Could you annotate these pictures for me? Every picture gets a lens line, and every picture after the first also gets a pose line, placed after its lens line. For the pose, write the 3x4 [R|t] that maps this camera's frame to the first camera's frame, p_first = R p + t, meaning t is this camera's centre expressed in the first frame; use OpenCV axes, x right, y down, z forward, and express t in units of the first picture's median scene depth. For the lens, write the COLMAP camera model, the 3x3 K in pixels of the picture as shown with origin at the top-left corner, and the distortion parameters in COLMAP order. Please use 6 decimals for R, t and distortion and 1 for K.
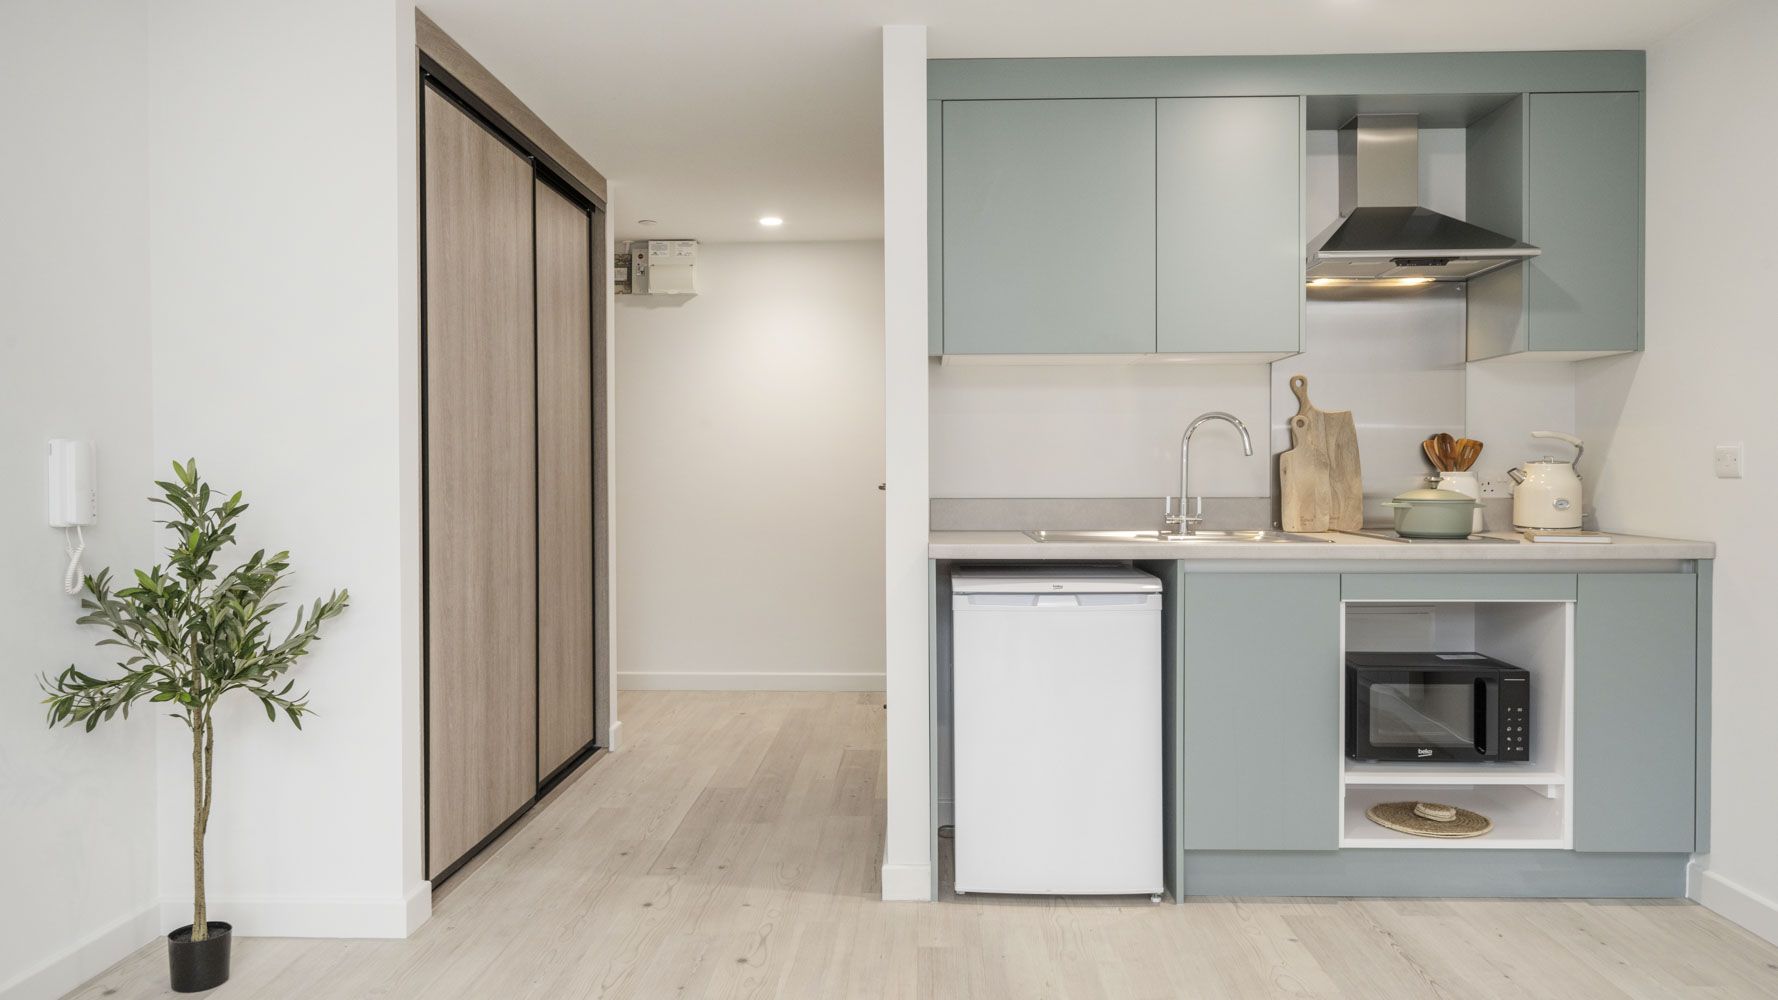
lens RADIAL K [[1218.5, 0, 887.5], [0, 1218.5, 482.9], [0, 0, 1]] dist [-0.001548, 0.001562]
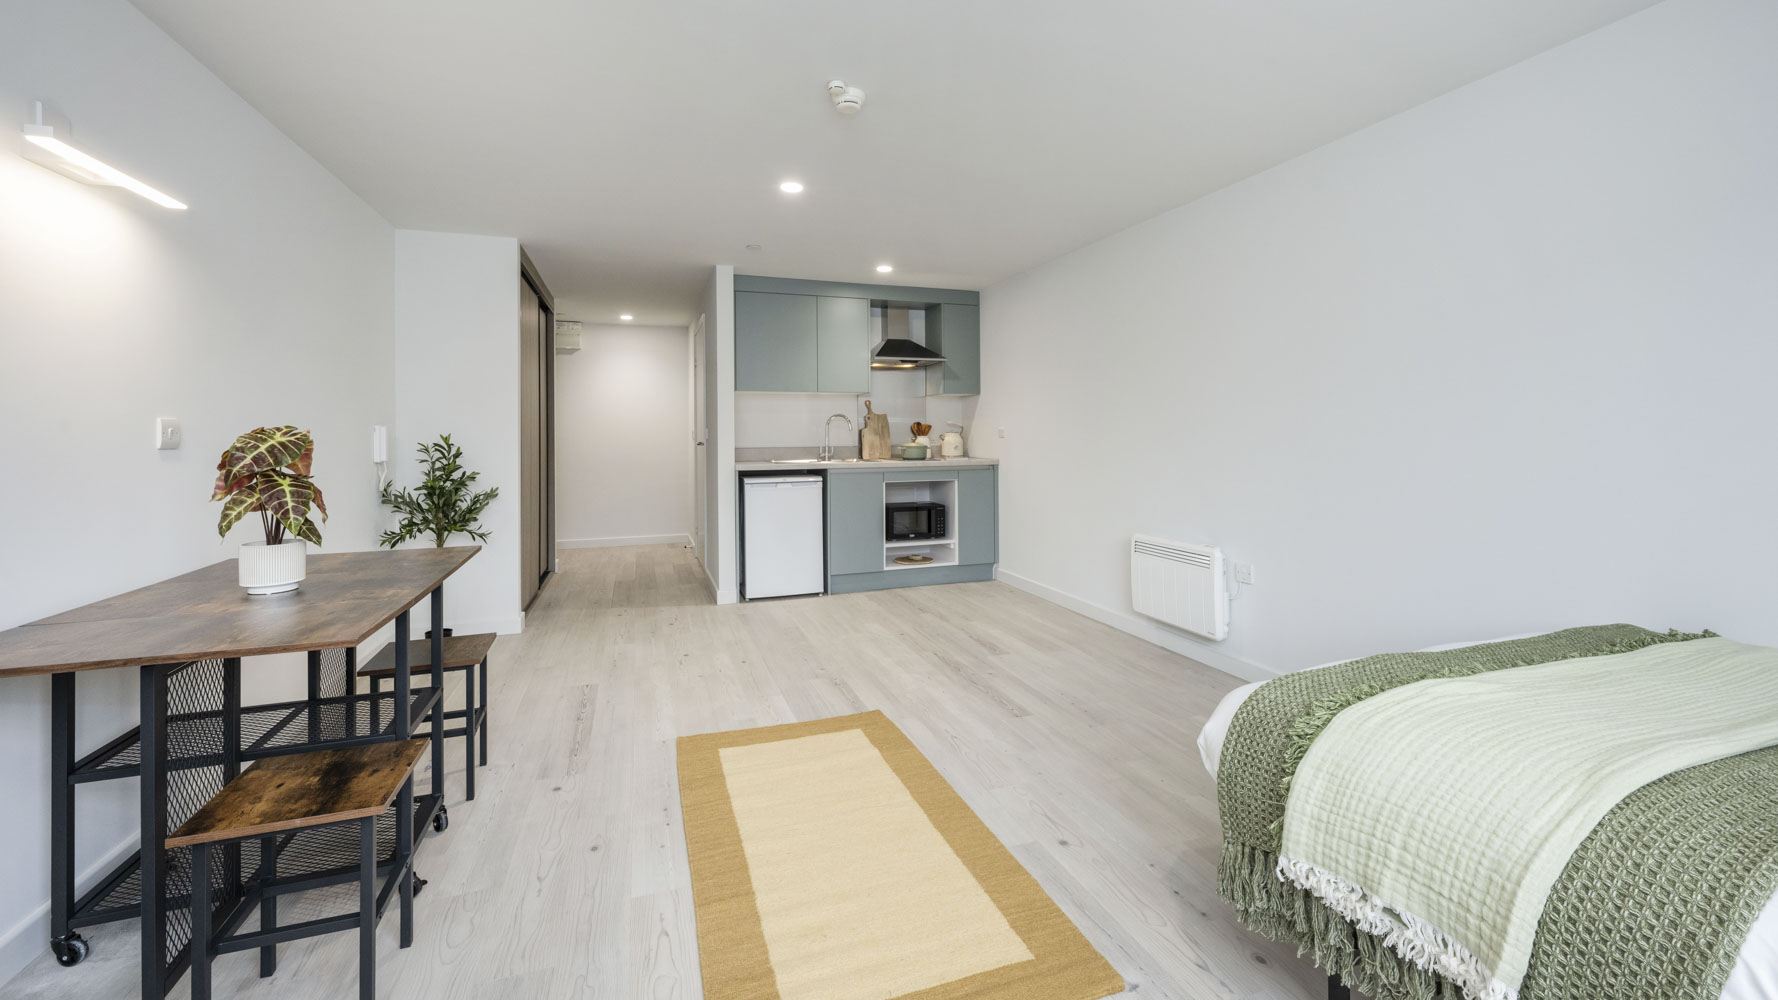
lens RADIAL K [[727.6, 0, 885.7], [0, 727.6, 499.2], [0, 0, 1]] dist [0.000463, 0.000020]
pose [[0.936276, -0.035586, 0.349459, -0.203211], [0.008797, 0.996919, 0.077948, 0.004395], [-0.351156, -0.069907, 0.933704, -0.549382]]
